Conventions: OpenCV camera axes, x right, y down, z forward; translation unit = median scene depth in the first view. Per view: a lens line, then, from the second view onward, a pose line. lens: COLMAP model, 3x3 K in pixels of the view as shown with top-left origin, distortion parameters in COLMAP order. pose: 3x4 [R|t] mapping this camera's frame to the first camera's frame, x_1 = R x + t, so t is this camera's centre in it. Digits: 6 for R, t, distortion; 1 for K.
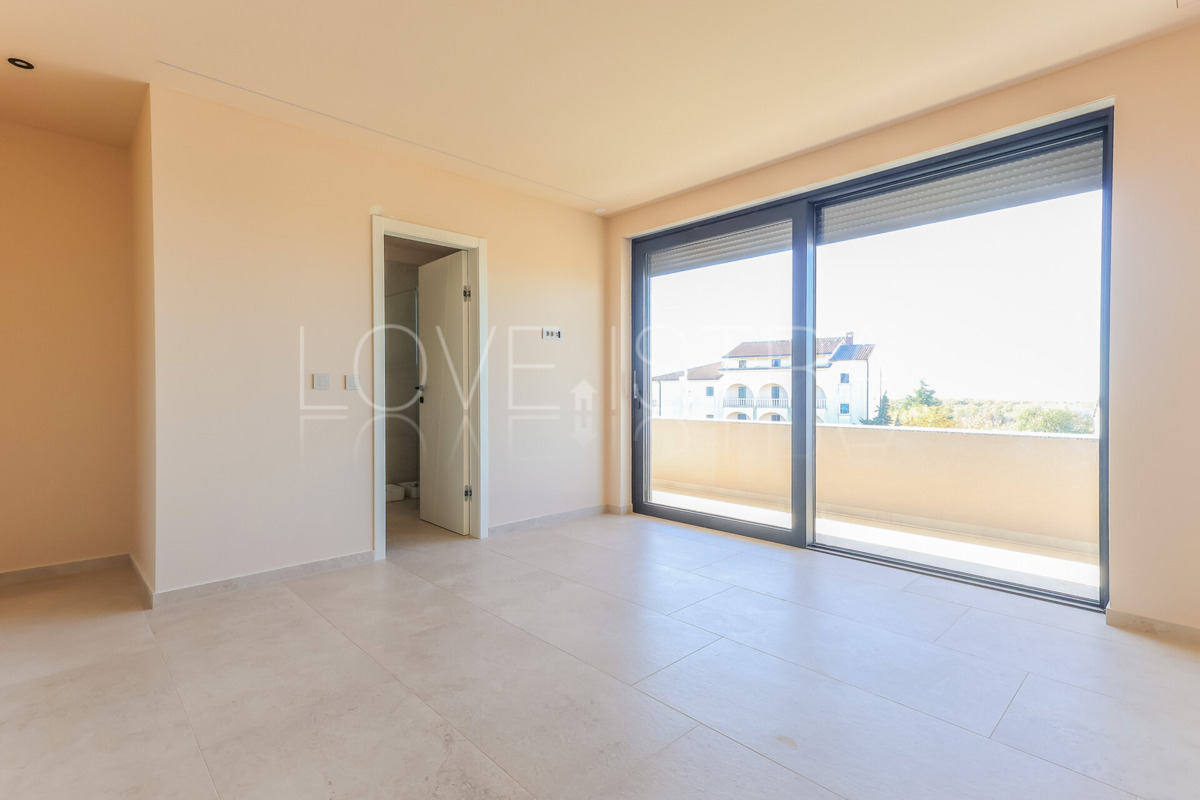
lens RADIAL K [[550.0, 0, 600.0], [0, 550.0, 400.0], [0, 0, 1]] dist [0.001631, 0.000156]
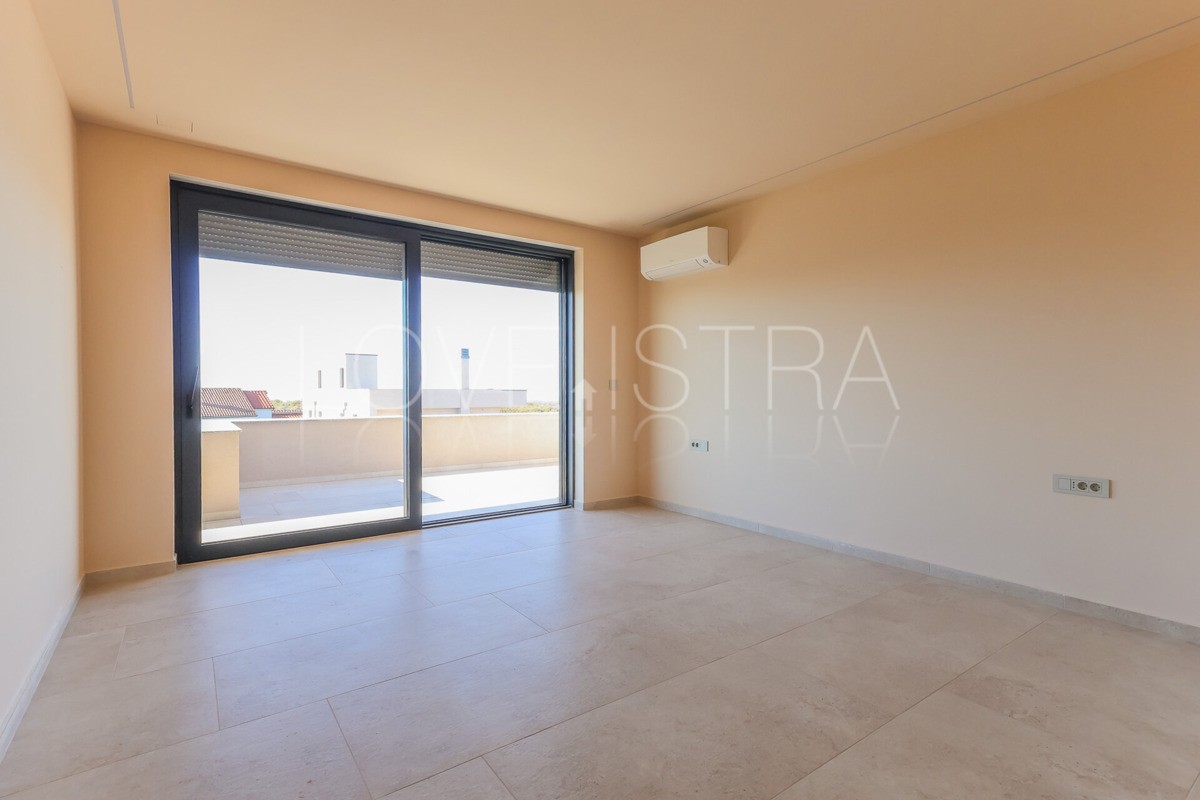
lens RADIAL K [[550.0, 0, 600.0], [0, 550.0, 400.0], [0, 0, 1]] dist [0.001631, 0.000156]
pose [[0.099557, -0.004332, 0.995022, -0.746985], [0.014655, 0.999888, 0.002887, -0.004433], [-0.994924, 0.014295, 0.099609, 0.485135]]
